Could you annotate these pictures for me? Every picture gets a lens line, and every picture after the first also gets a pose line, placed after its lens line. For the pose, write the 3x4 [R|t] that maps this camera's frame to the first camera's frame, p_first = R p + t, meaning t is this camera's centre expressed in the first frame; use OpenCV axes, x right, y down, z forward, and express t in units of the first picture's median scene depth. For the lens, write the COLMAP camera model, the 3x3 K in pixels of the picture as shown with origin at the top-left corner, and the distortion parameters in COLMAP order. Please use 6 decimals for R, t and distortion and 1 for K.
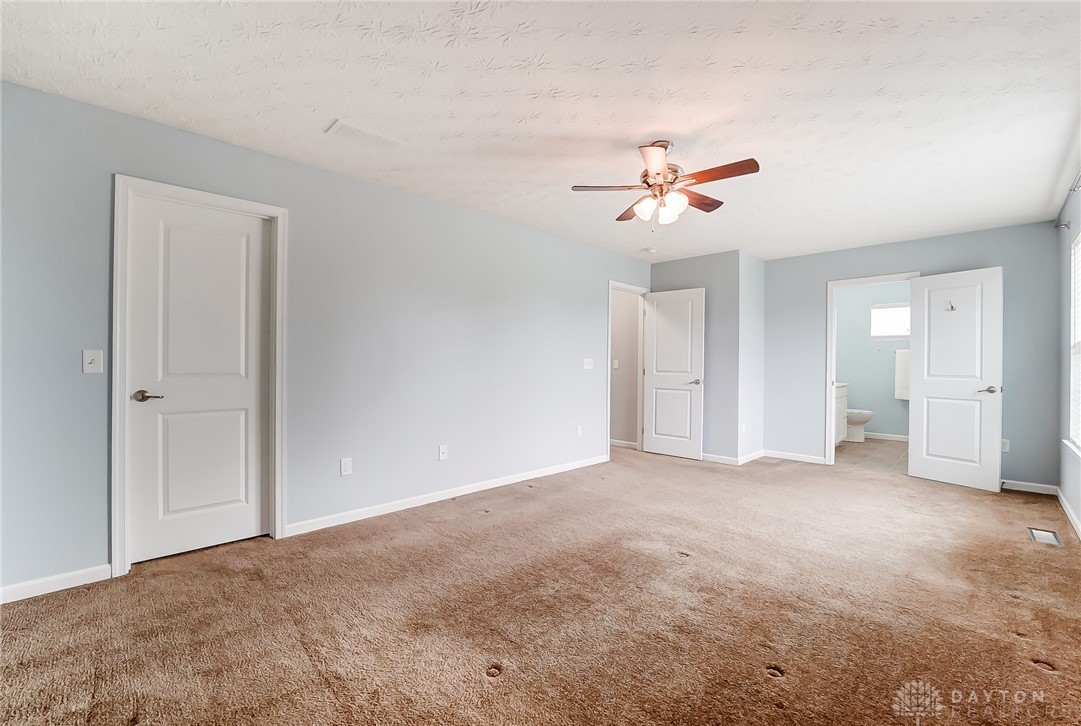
lens RADIAL K [[458.5, 0, 540.5], [0, 458.5, 363.0], [0, 0, 1]] dist [-0.022193, 0.000006]
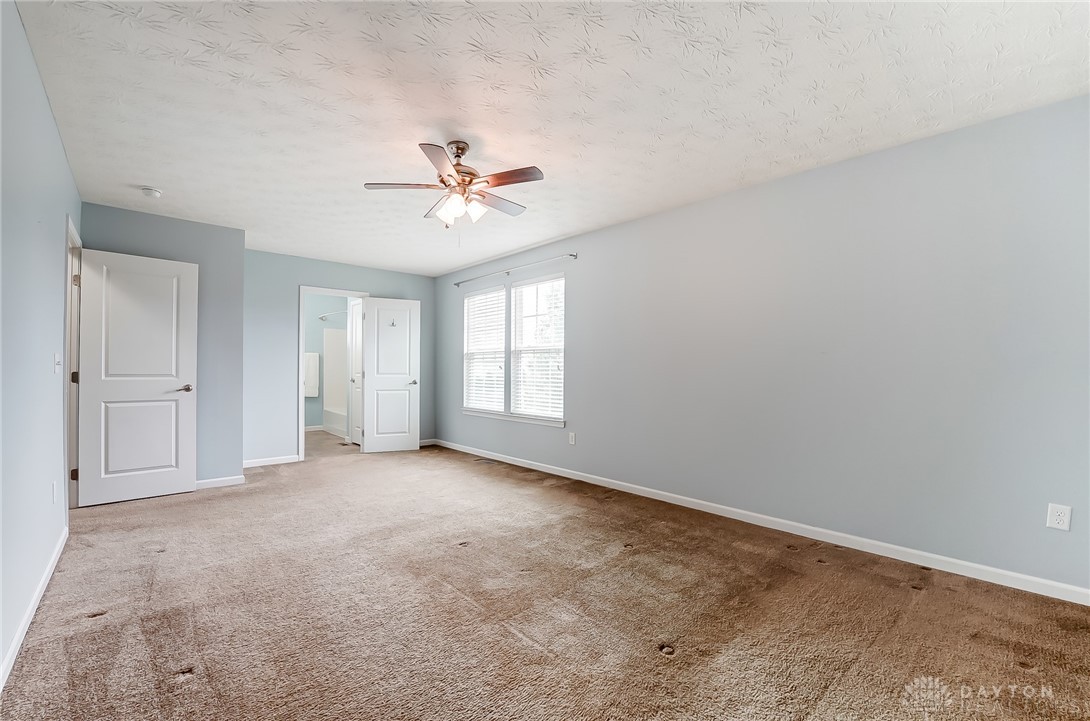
lens RADIAL K [[449.0, 0, 542.1], [0, 449.0, 369.6], [0, 0, 1]] dist [0.000242, 0.000029]
pose [[0.051001, -0.008862, 0.998659, -0.451396], [-0.005531, 0.999943, 0.009156, 0.001195], [-0.998683, -0.005991, 0.050949, 0.479311]]
